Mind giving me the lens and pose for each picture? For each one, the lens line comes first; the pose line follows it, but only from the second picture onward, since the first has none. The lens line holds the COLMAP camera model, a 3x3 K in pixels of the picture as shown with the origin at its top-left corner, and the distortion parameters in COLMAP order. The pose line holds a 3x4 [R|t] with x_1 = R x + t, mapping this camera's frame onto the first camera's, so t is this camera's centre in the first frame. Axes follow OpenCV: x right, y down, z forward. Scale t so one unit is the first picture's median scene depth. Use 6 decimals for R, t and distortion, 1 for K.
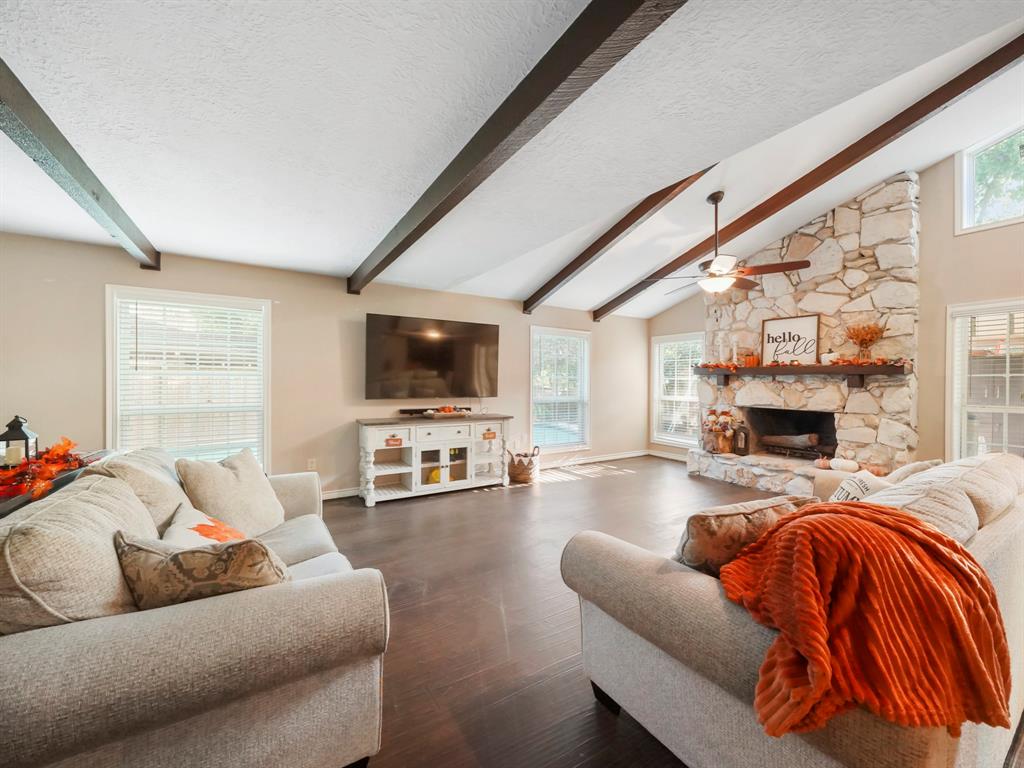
lens RADIAL K [[398.3, 0, 511.6], [0, 398.3, 383.5], [0, 0, 1]] dist [-0.002543, -0.000231]
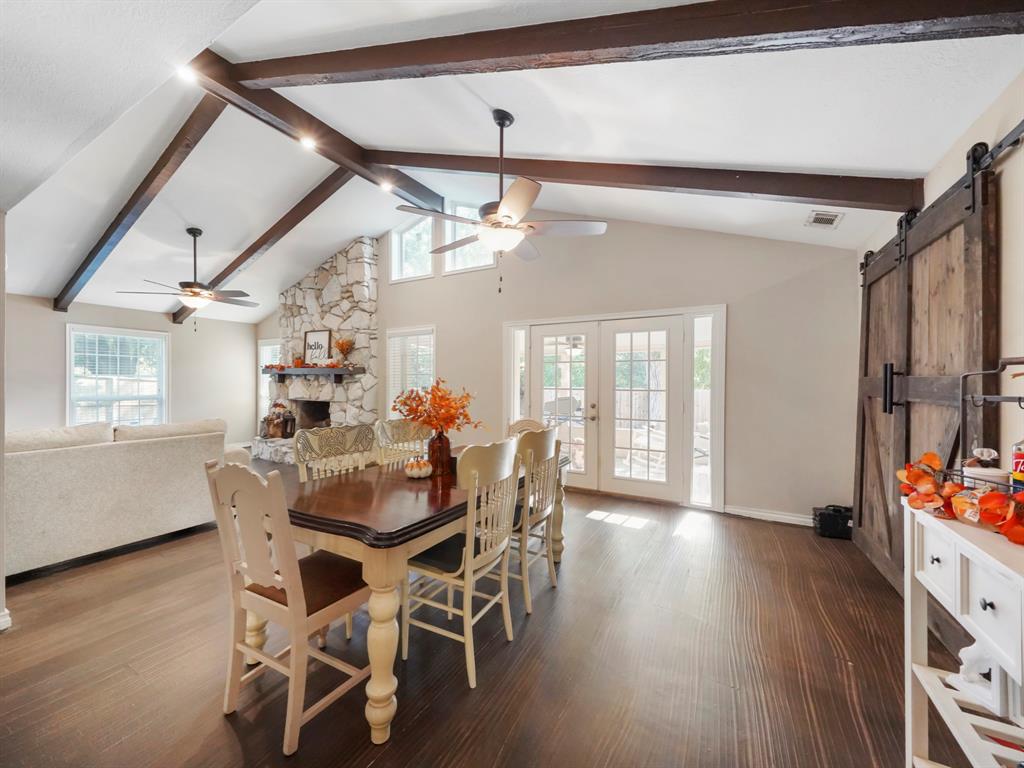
lens RADIAL K [[398.3, 0, 511.1], [0, 398.3, 385.3], [0, 0, 1]] dist [-0.002543, -0.000231]
pose [[0.875857, -0.009191, 0.482483, 0.656629], [0.005955, 0.999948, 0.008240, 0.007522], [-0.482534, -0.004344, 0.875867, -0.484544]]
